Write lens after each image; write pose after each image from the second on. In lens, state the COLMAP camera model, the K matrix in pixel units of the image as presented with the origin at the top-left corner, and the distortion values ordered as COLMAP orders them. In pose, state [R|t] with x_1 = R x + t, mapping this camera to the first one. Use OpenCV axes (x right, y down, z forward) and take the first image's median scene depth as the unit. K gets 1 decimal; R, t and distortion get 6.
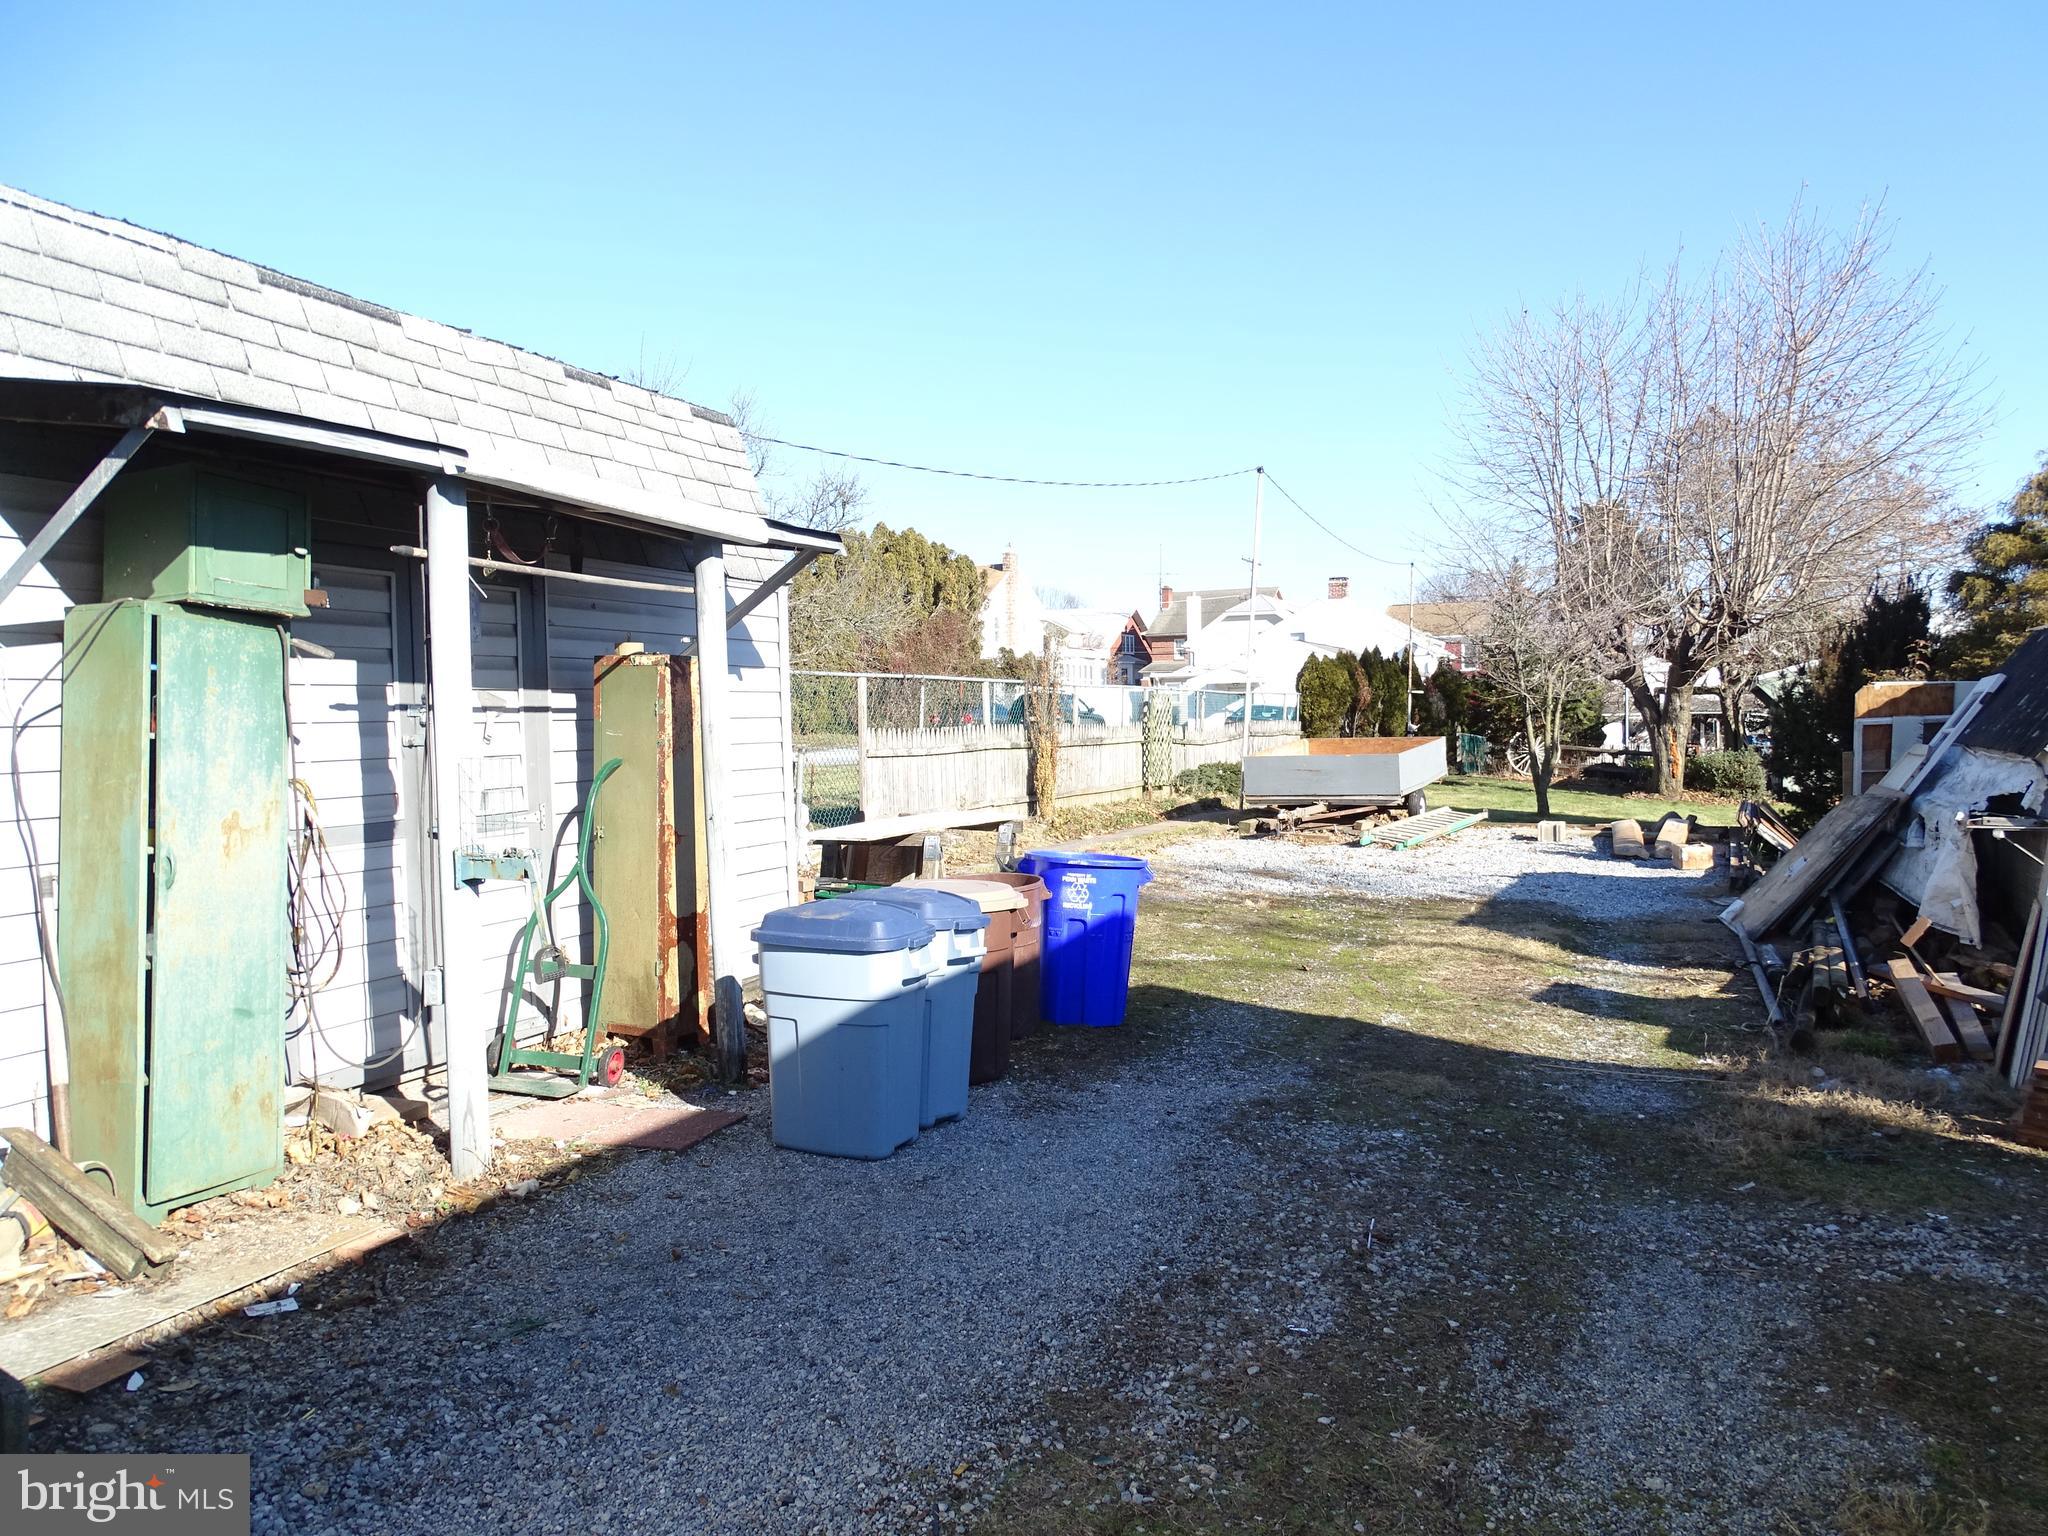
lens RADIAL K [[1510.5, 0, 1048.4], [0, 1510.5, 764.0], [0, 0, 1]] dist [0.061123, -0.002229]
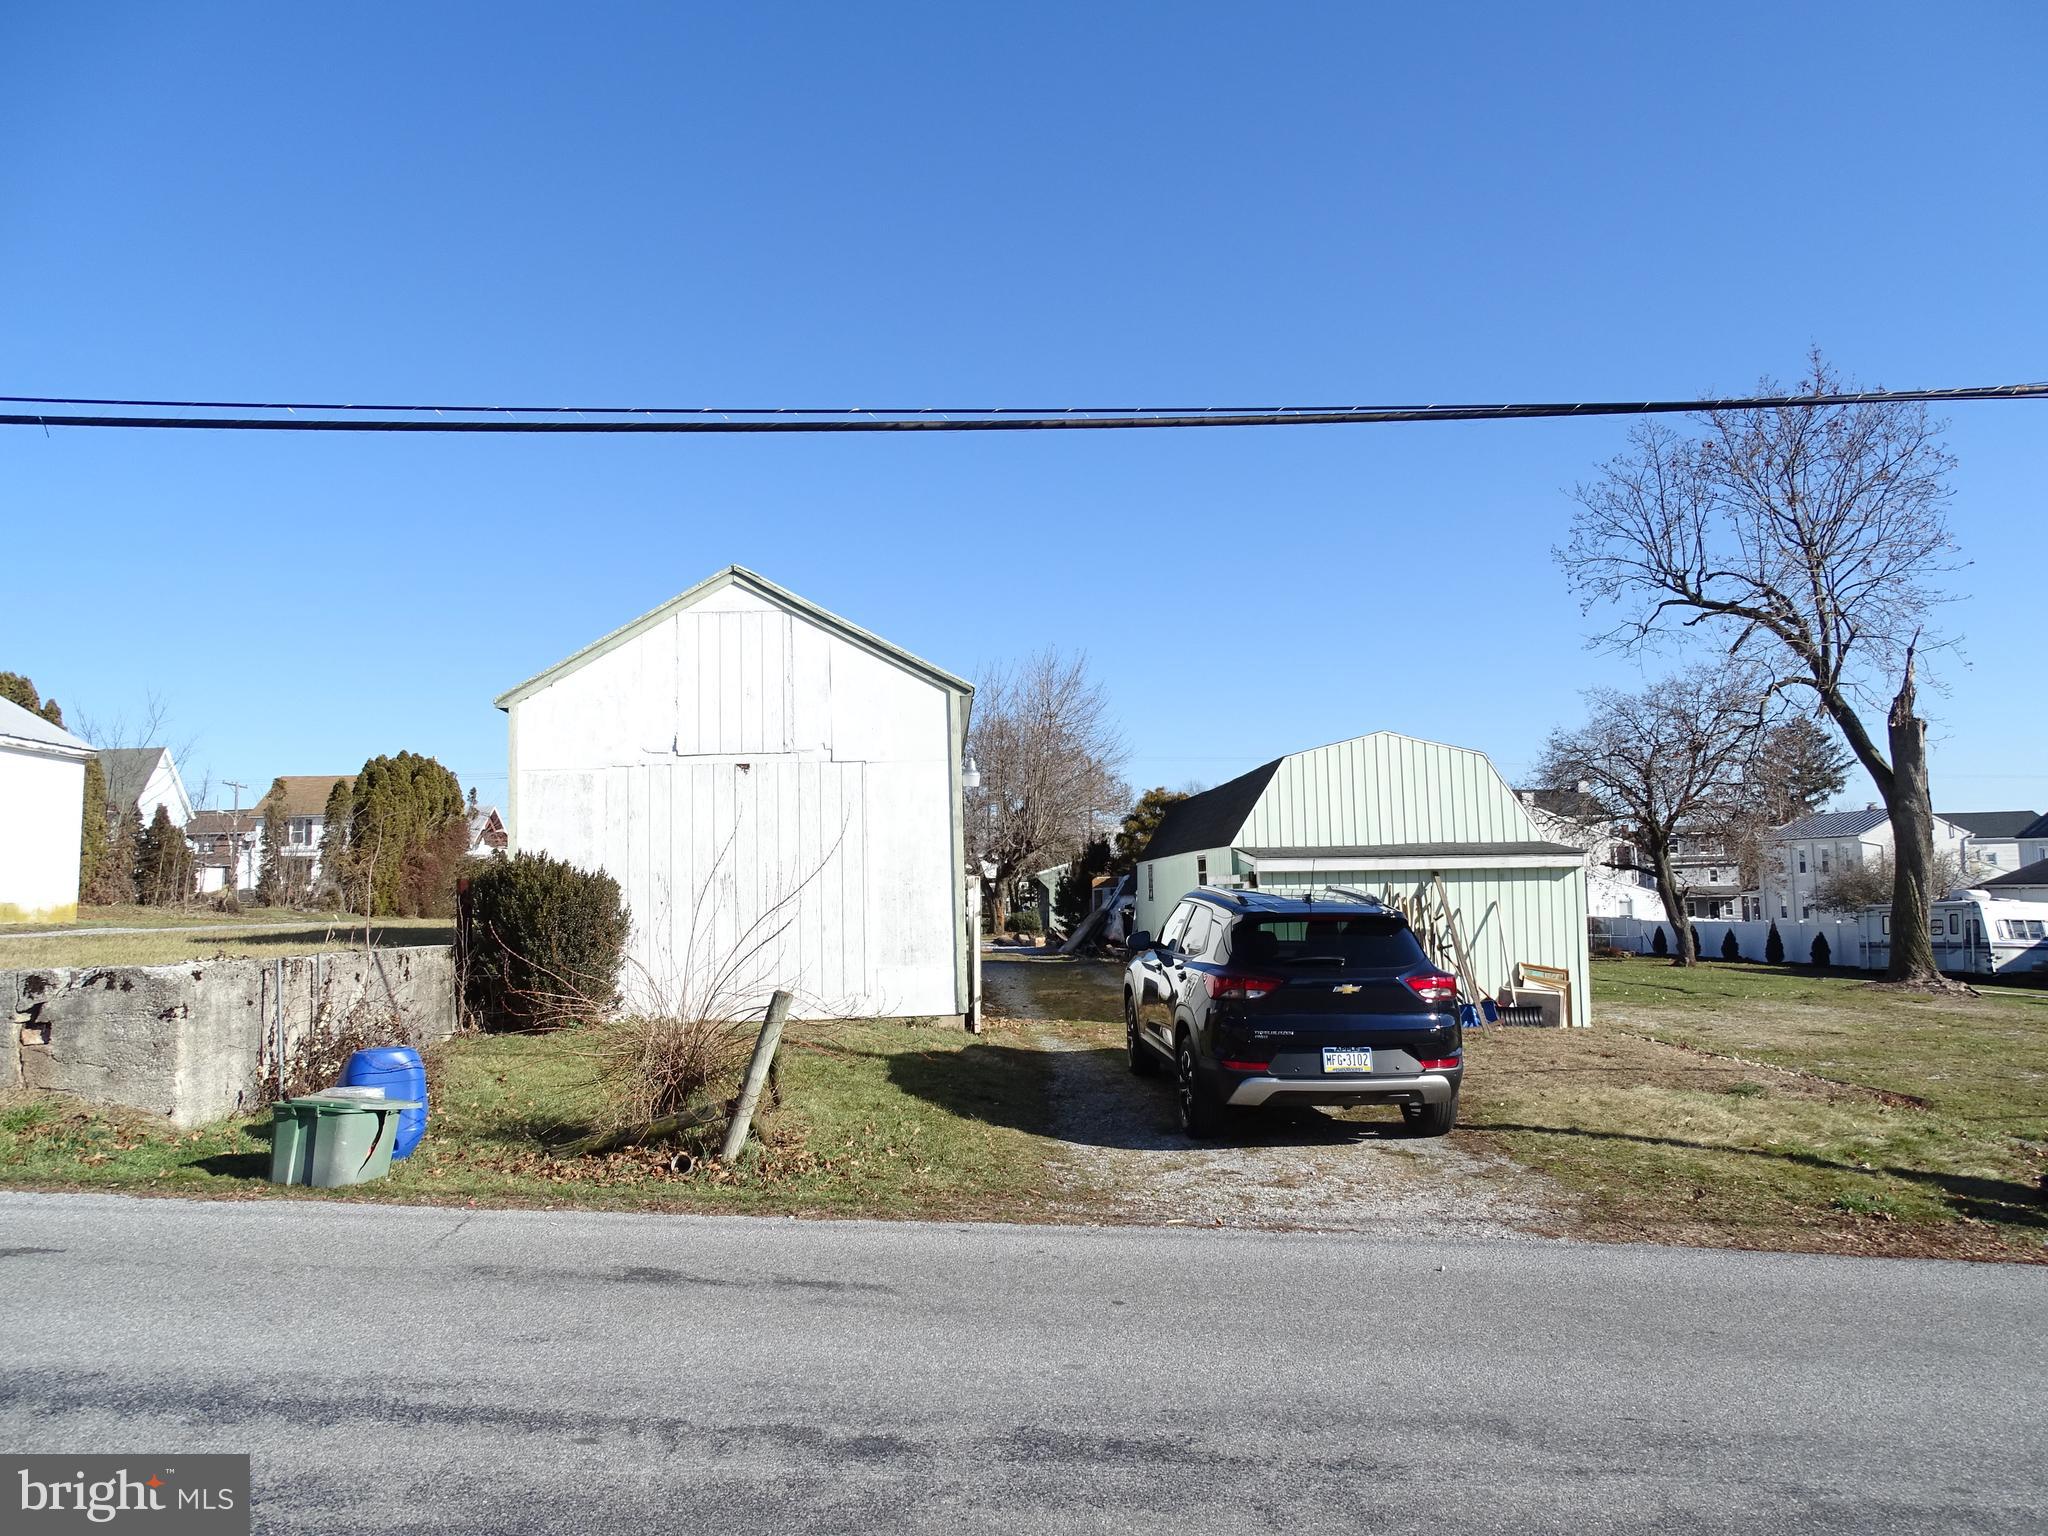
lens RADIAL K [[1510.5, 0, 1048.4], [0, 1510.5, 764.0], [0, 0, 1]] dist [0.061123, -0.002229]
pose [[0.887482, 0.034250, 0.459568, -0.377653], [0.024025, 0.992440, -0.120358, 0.033793], [-0.460215, 0.117857, 0.879950, -0.656087]]
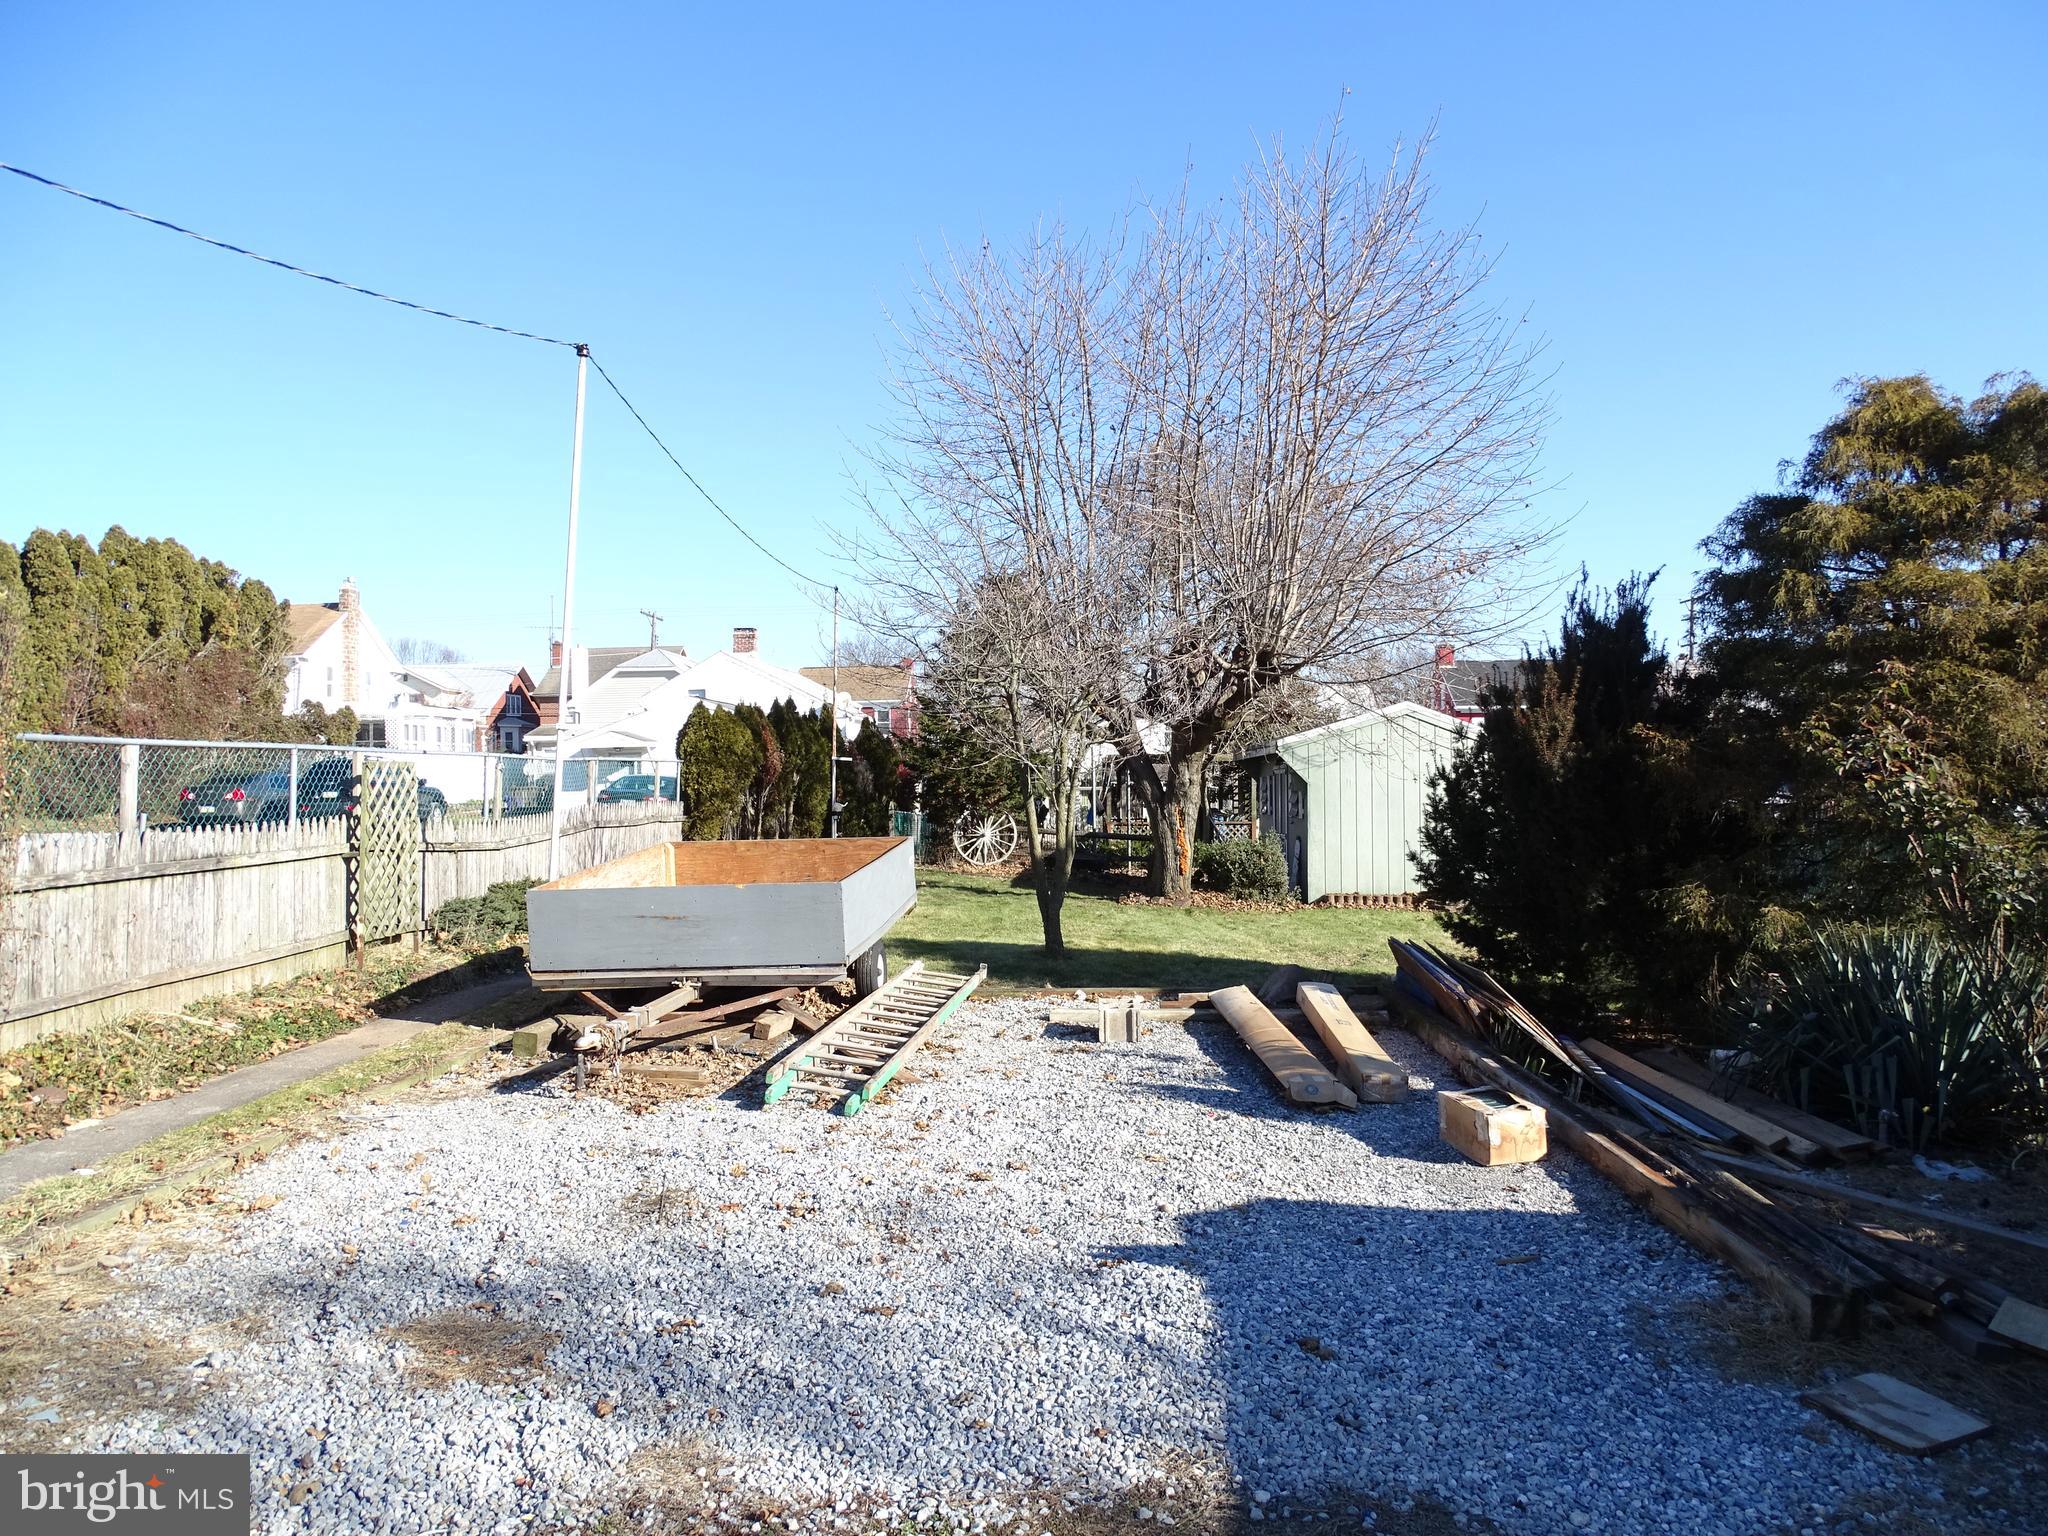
lens RADIAL K [[1460.0, 0, 1017.8], [0, 1460.0, 762.5], [0, 0, 1]] dist [-0.004342, -0.005487]
pose [[0.932318, 0.001210, 0.361636, 0.068955], [0.015181, 0.998982, -0.042480, -0.015513], [-0.361320, 0.045095, 0.931351, 0.328653]]
